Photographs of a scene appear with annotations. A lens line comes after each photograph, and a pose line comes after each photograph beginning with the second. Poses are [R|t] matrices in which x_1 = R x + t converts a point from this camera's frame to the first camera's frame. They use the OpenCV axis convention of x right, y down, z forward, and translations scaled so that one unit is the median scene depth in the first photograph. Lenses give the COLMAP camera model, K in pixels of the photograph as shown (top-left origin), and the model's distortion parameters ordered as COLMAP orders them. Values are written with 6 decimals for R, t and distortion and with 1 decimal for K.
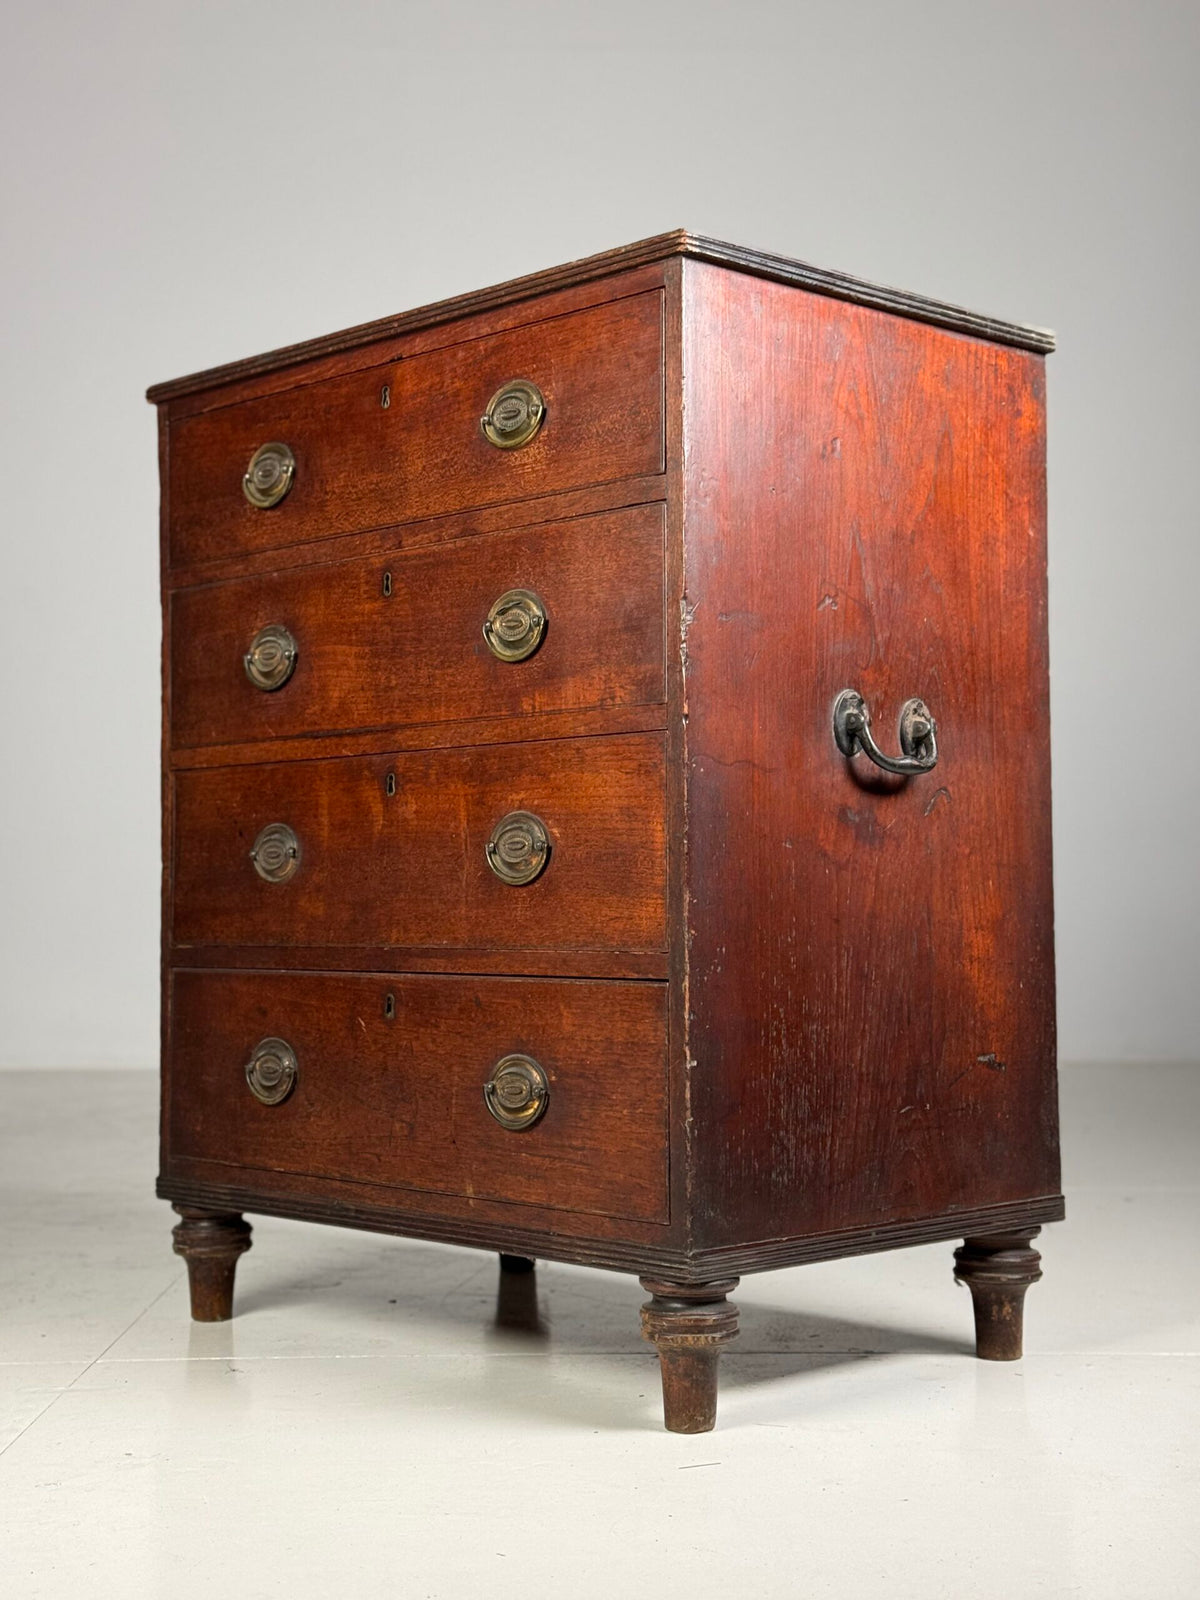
lens RADIAL K [[2234.4, 0, 610.6], [0, 2234.4, 795.8], [0, 0, 1]] dist [0.122382, 0.000000]
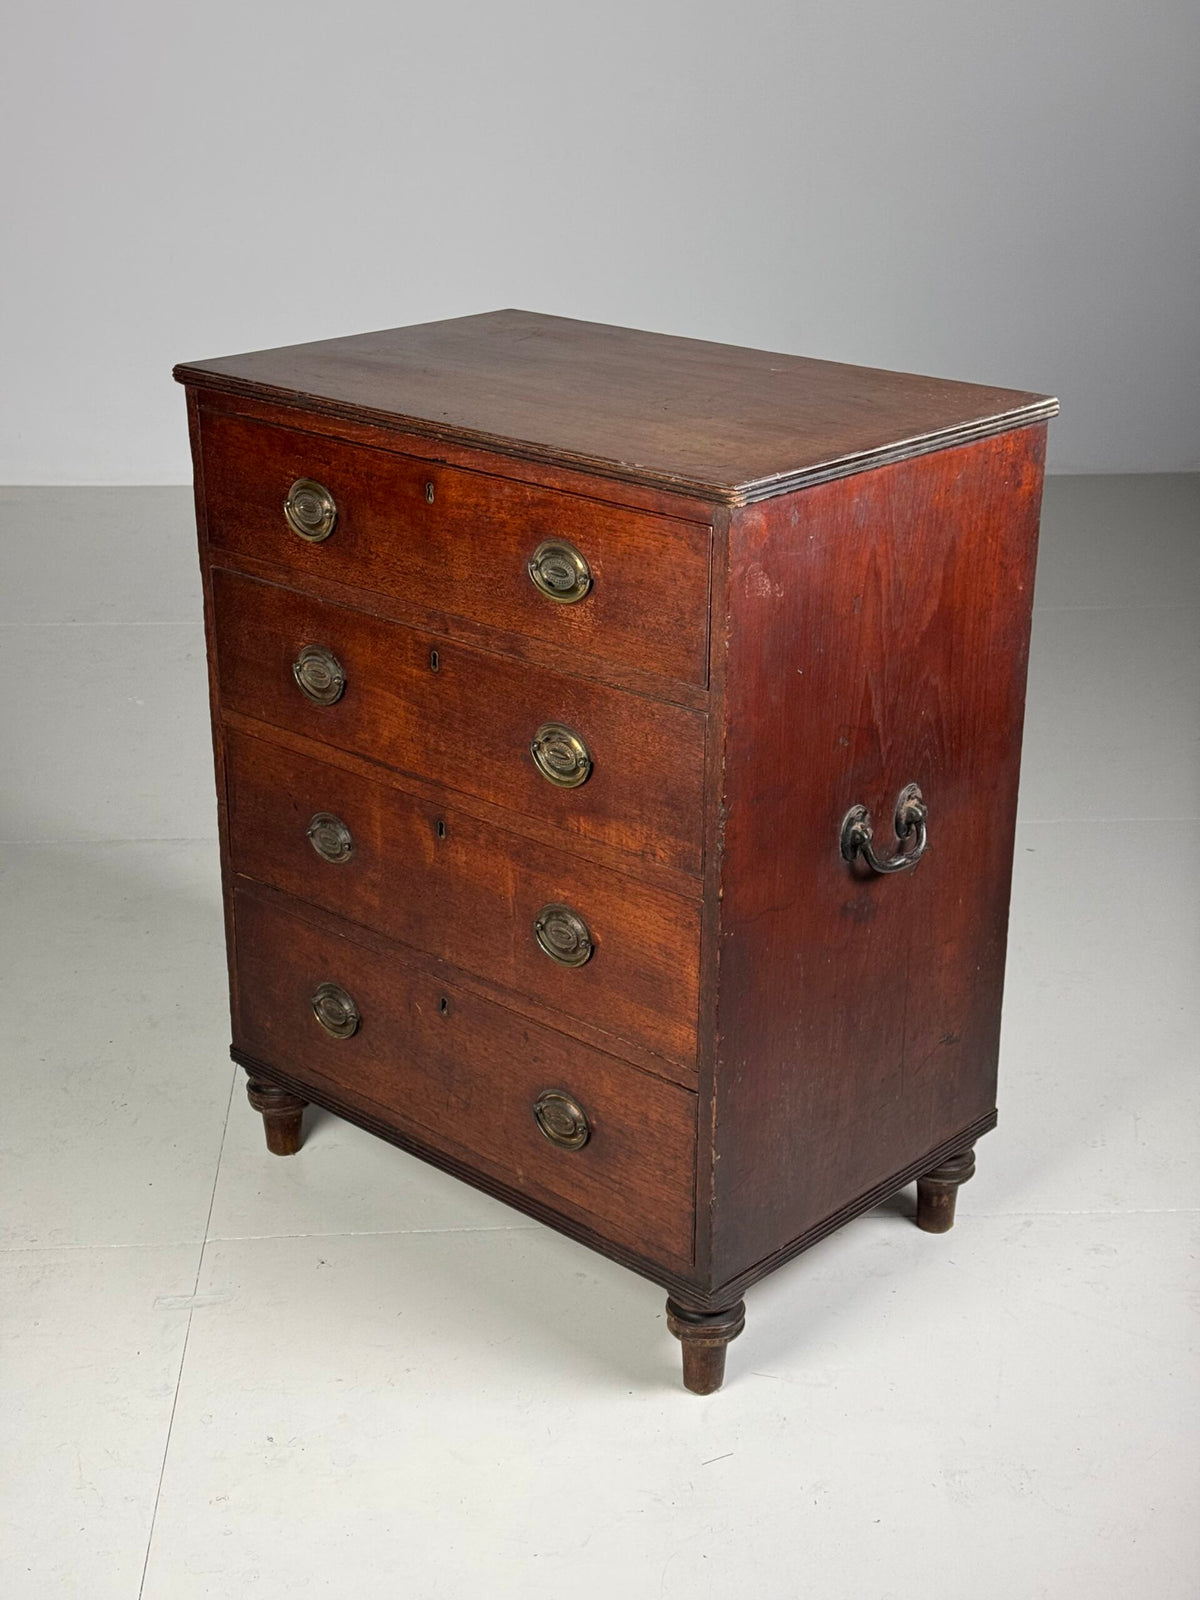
lens RADIAL K [[2234.4, 0, 615.5], [0, 2234.4, 814.4], [0, 0, 1]] dist [0.122382, 0.000000]
pose [[0.998357, -0.008579, 0.056659, -0.076571], [-0.015804, 0.909165, 0.416135, -0.496434], [-0.055083, -0.416347, 0.907536, -0.025210]]
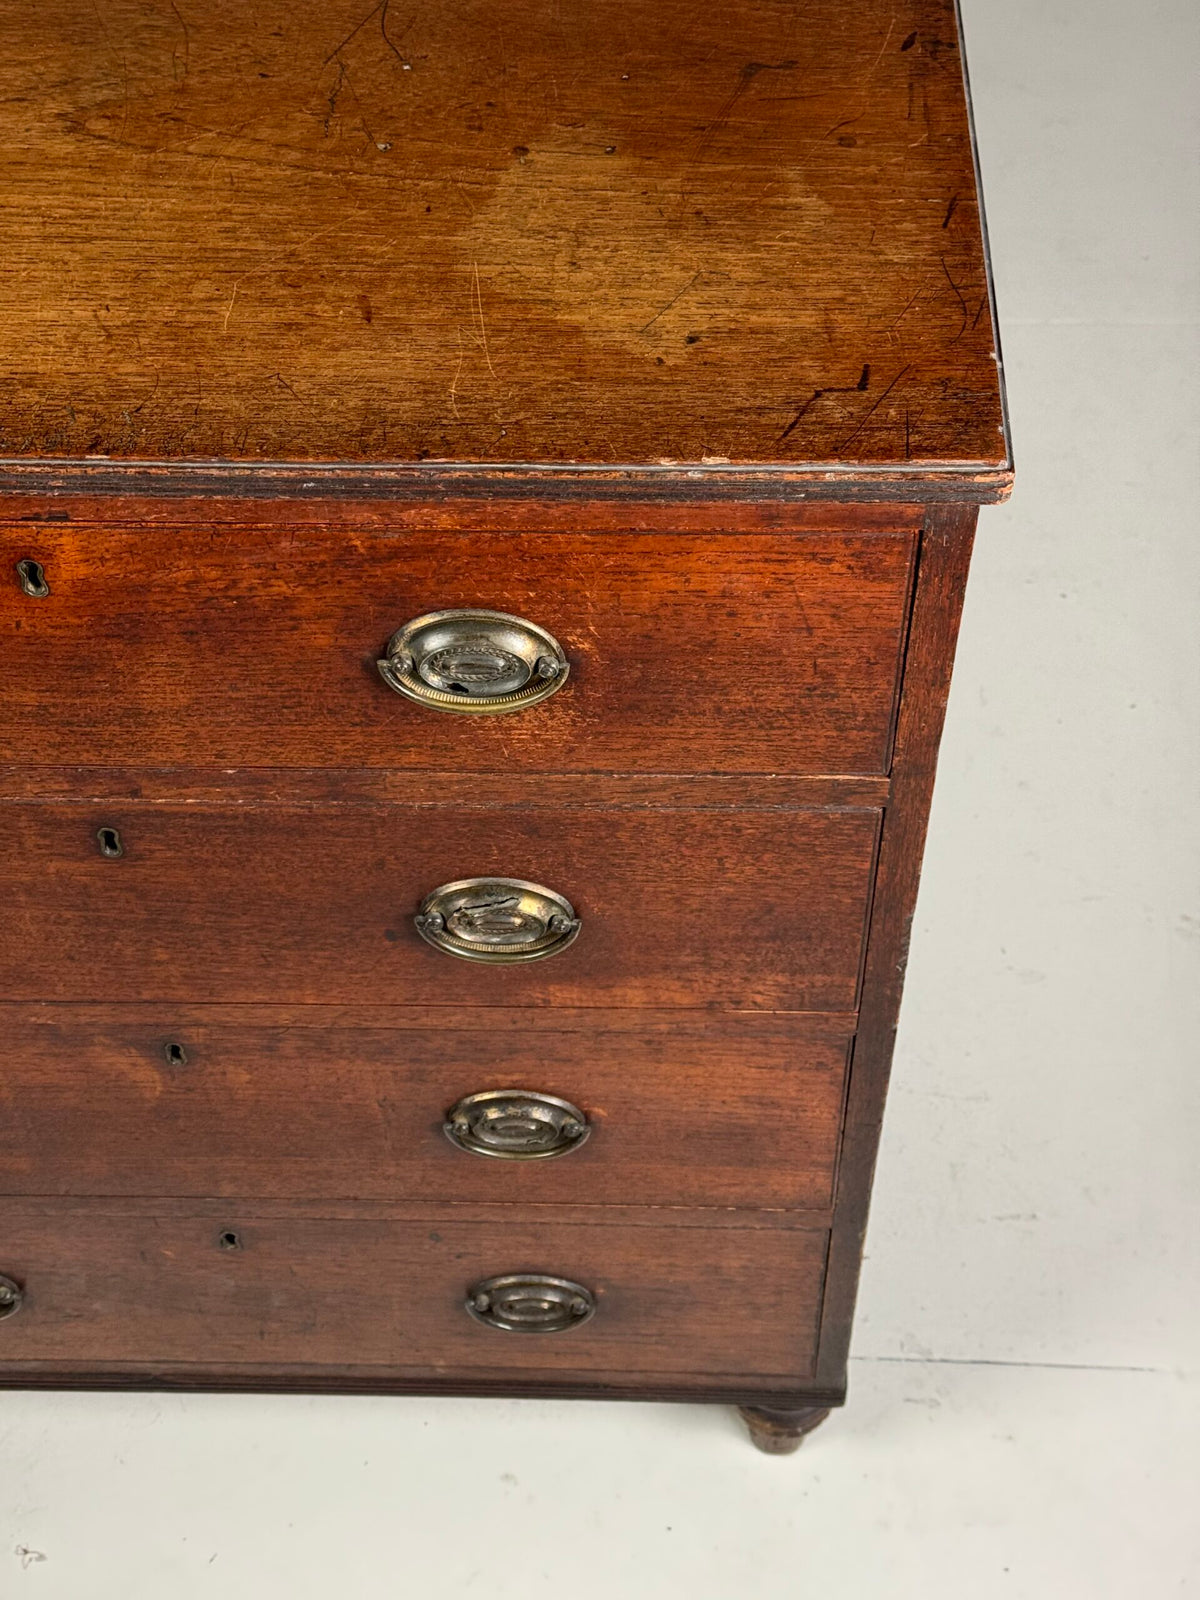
lens RADIAL K [[2234.4, 0, 606.1], [0, 2234.4, 831.3], [0, 0, 1]] dist [0.122382, 0.000000]
pose [[0.720199, -0.543670, 0.430971, -0.244078], [-0.021391, 0.603507, 0.797071, -0.518396], [-0.693438, -0.583269, 0.423015, 0.731472]]
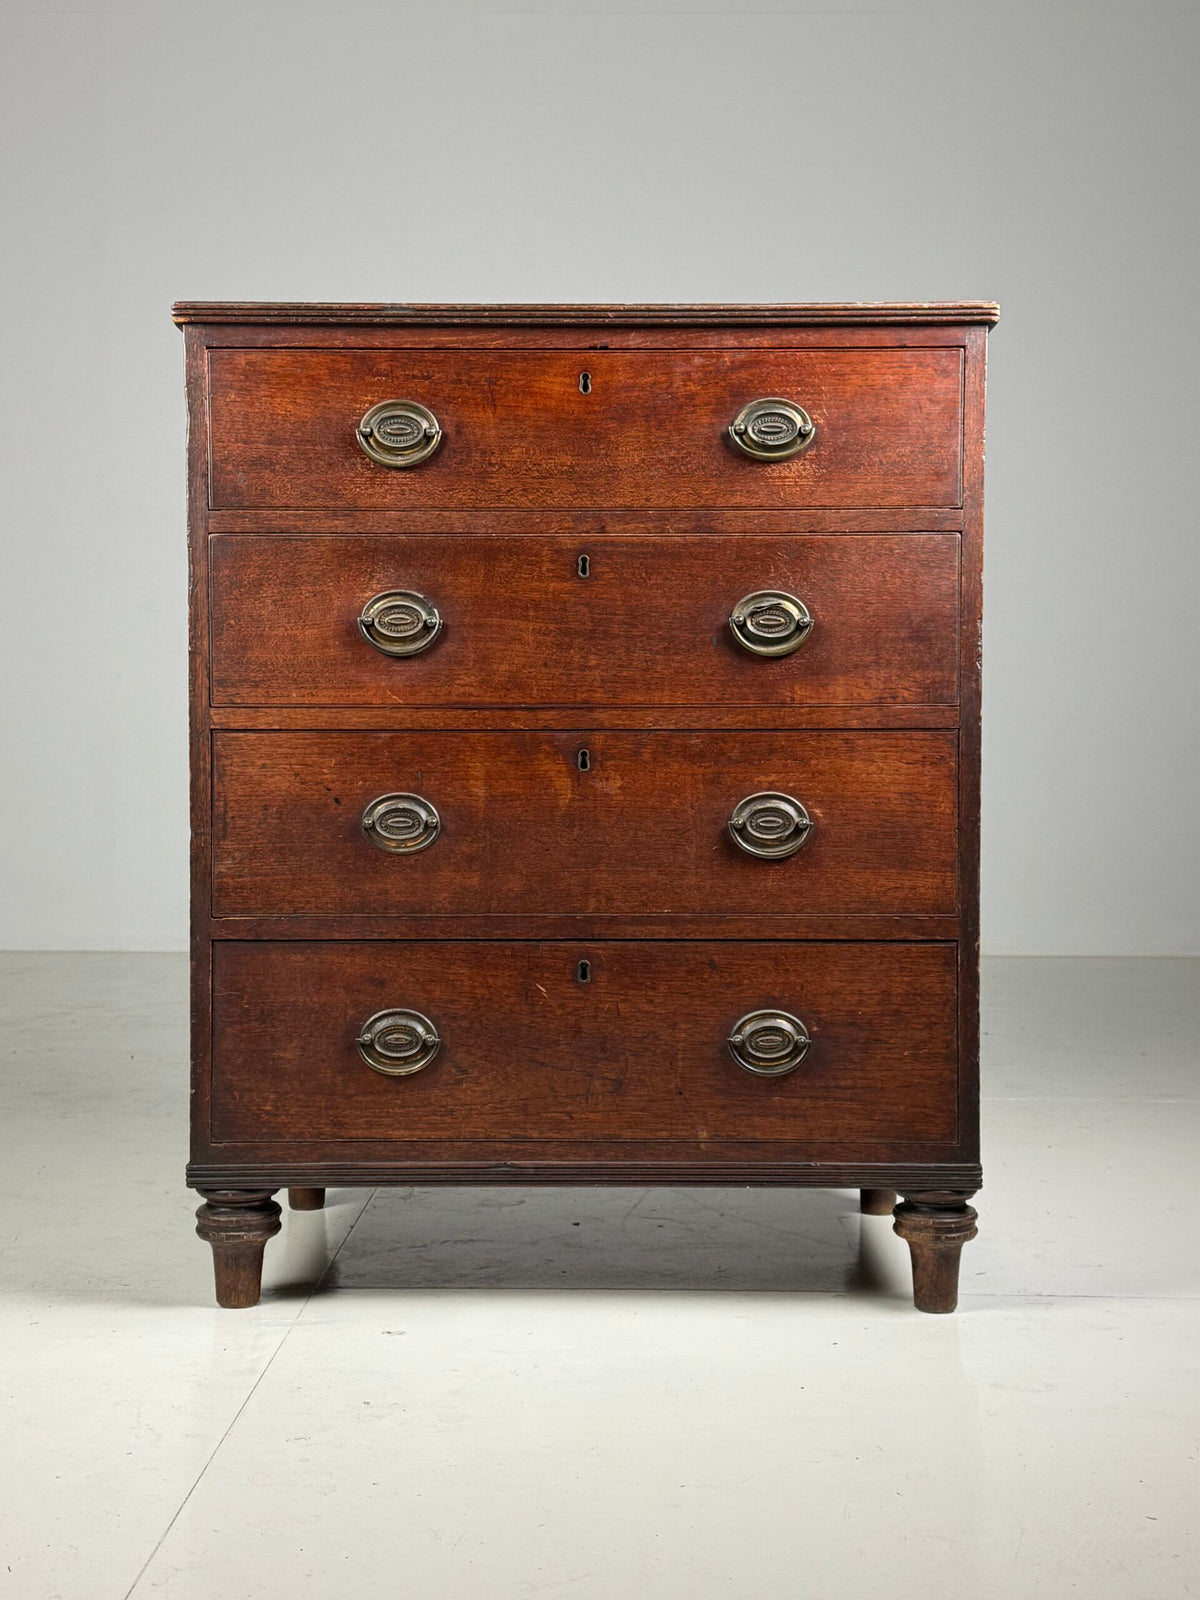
lens RADIAL K [[2234.4, 0, 601.9], [0, 2234.4, 818.1], [0, 0, 1]] dist [0.122382, 0.000000]
pose [[0.702765, -0.017046, 0.711217, -0.856769], [-0.036905, 0.997493, 0.060374, -0.042453], [-0.710464, -0.068676, 0.700375, 0.271034]]
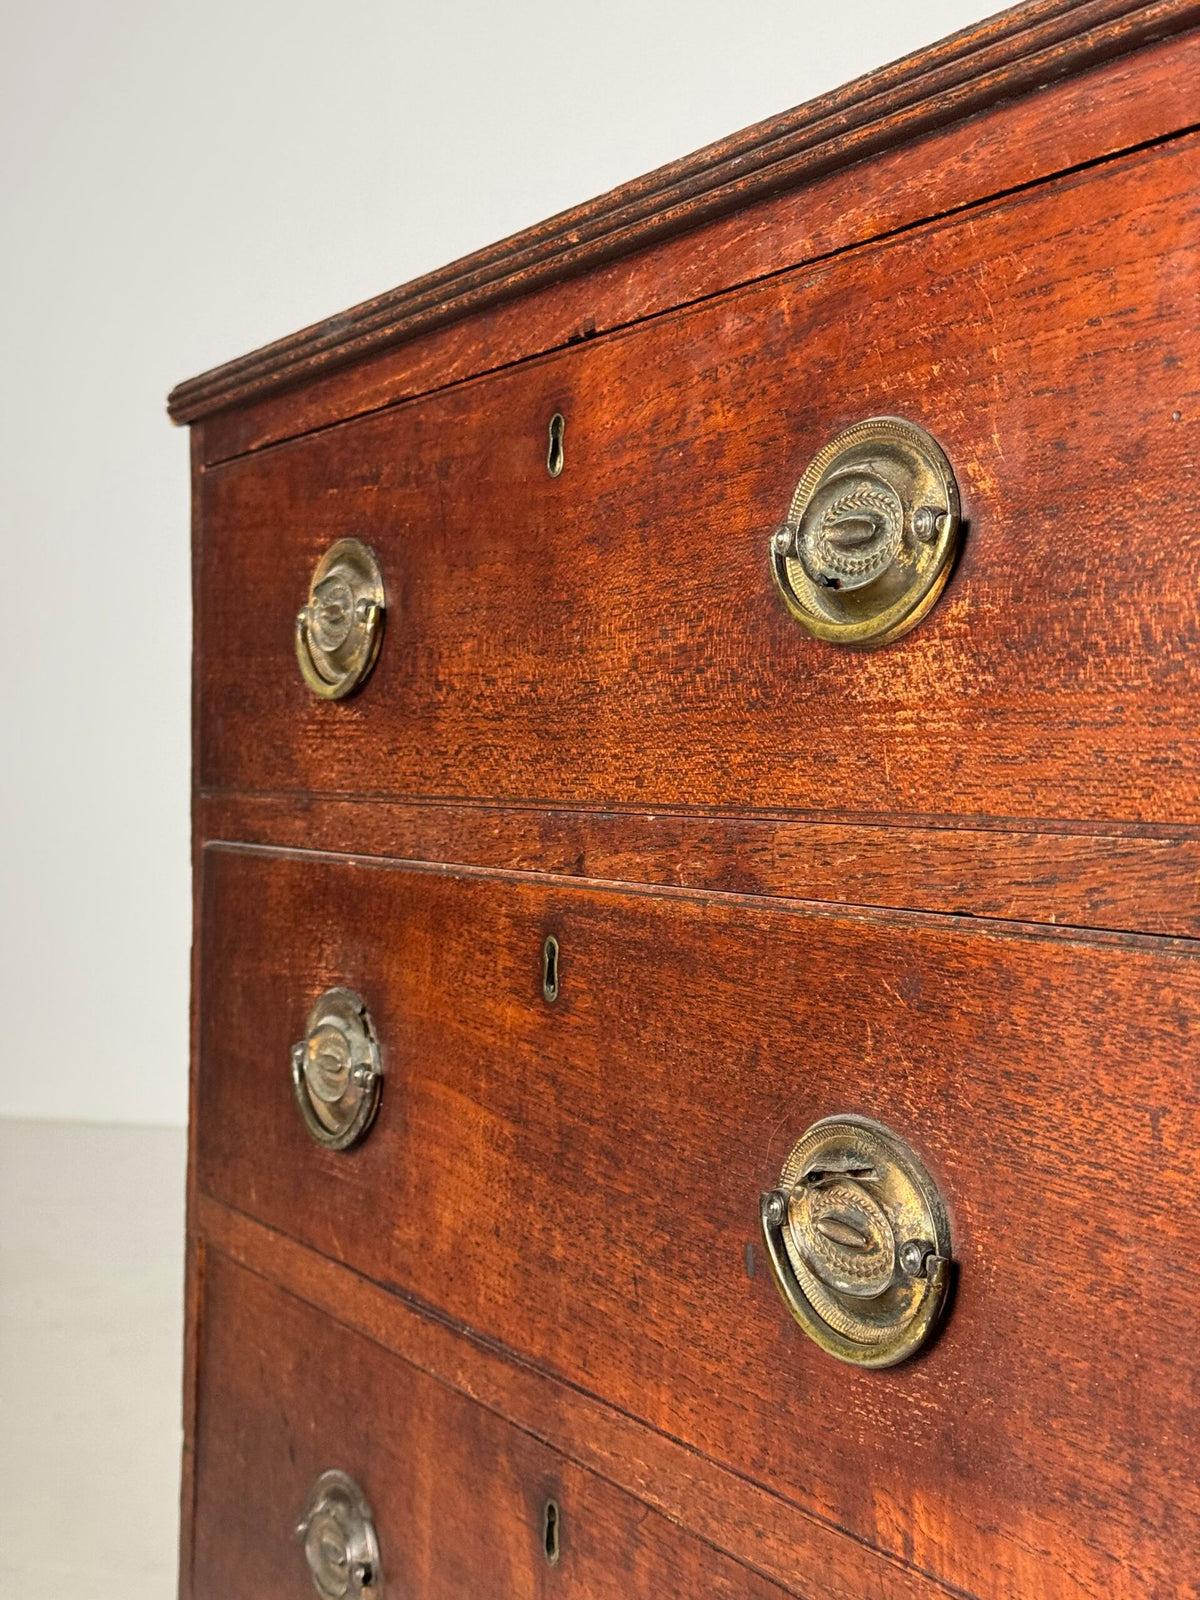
lens RADIAL K [[2234.4, 0, 604.6], [0, 2234.4, 801.2], [0, 0, 1]] dist [0.122382, 0.000000]
pose [[0.963022, 0.025731, -0.268193, 0.003998], [-0.009988, 0.998155, 0.059898, -0.147249], [0.269239, -0.055004, 0.961501, 0.680308]]
